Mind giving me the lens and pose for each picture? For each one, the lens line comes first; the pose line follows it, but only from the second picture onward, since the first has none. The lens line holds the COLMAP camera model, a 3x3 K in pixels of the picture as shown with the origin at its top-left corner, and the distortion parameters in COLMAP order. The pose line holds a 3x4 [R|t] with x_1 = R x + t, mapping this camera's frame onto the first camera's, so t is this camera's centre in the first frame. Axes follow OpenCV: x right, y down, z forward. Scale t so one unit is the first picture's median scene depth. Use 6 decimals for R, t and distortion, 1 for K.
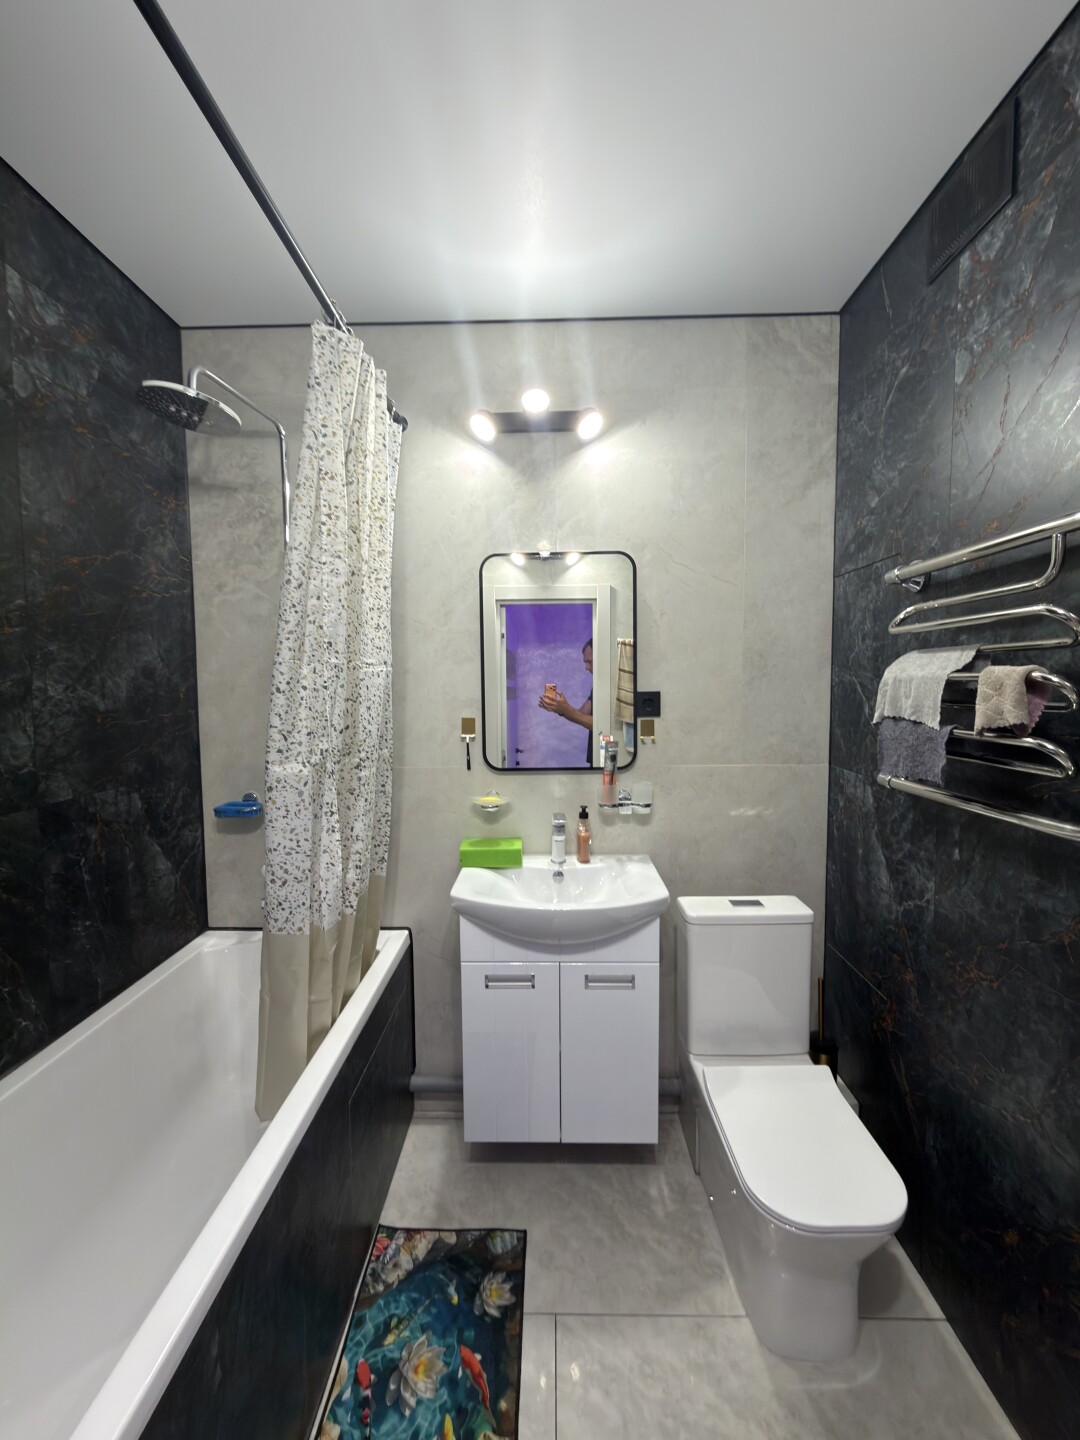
lens RADIAL K [[571.3, 0, 540.0], [0, 571.3, 720.0], [0, 0, 1]] dist [-0.000352, 0.000282]
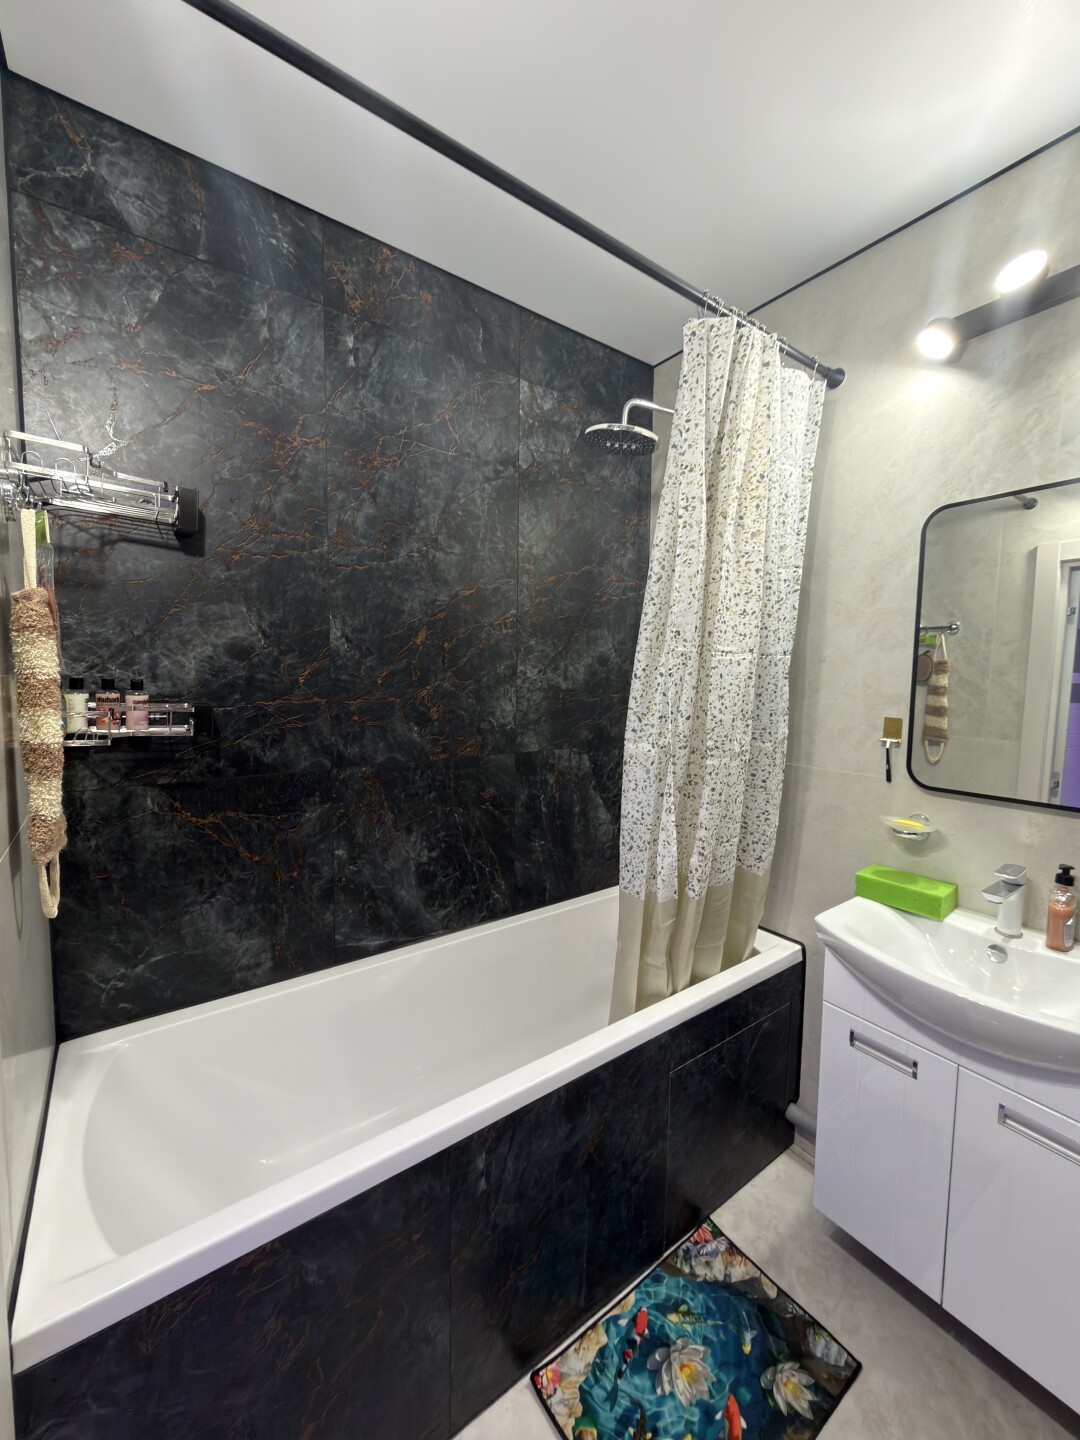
lens RADIAL K [[571.7, 0, 540.0], [0, 571.7, 720.0], [0, 0, 1]] dist [-0.000804, 0.000965]
pose [[0.607806, 0.083809, -0.789650, 0.277895], [-0.070980, 0.996168, 0.051093, -0.009106], [0.790907, 0.024994, 0.611426, 0.148671]]
